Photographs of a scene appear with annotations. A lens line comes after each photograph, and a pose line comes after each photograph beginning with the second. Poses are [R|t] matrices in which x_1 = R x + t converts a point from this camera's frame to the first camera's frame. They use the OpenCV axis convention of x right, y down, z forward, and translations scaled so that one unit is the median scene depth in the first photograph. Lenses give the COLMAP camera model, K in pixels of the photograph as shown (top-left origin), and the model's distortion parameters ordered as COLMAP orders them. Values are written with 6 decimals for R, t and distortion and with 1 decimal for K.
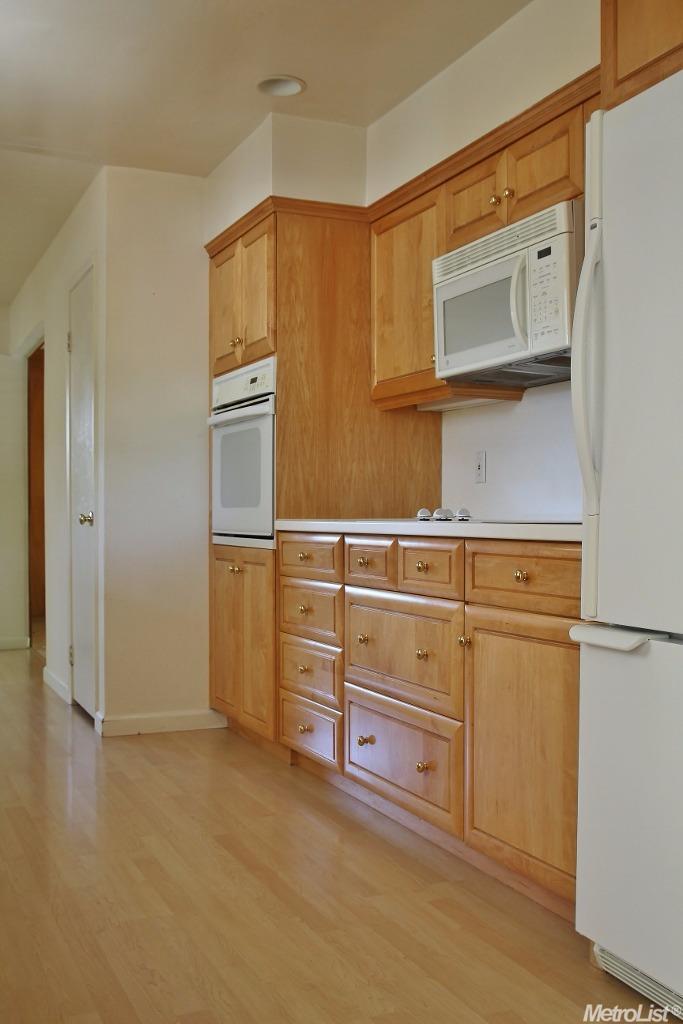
lens RADIAL K [[1116.4, 0, 341.2], [0, 1116.4, 513.8], [0, 0, 1]] dist [-0.000440, 0.000000]
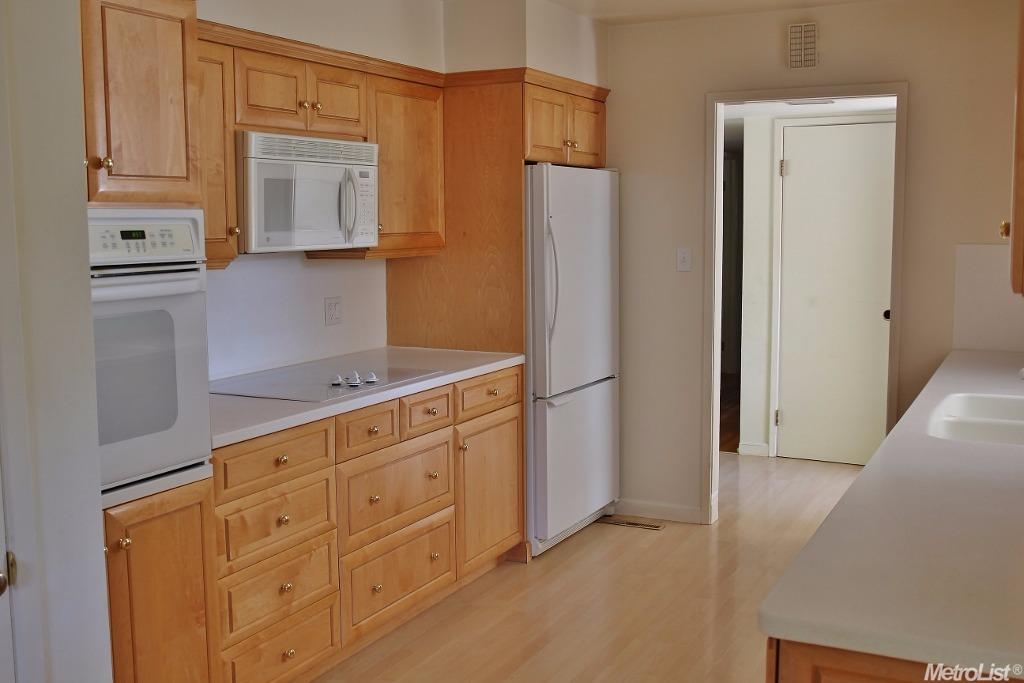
lens RADIAL K [[1116.4, 0, 511.6], [0, 1116.4, 340.2], [0, 0, 1]] dist [-0.000440, 0.000000]
pose [[-0.654639, -0.082232, 0.751456, -0.970304], [0.001189, 0.993952, 0.109805, -0.181491], [-0.755941, 0.072776, -0.650582, 1.755923]]
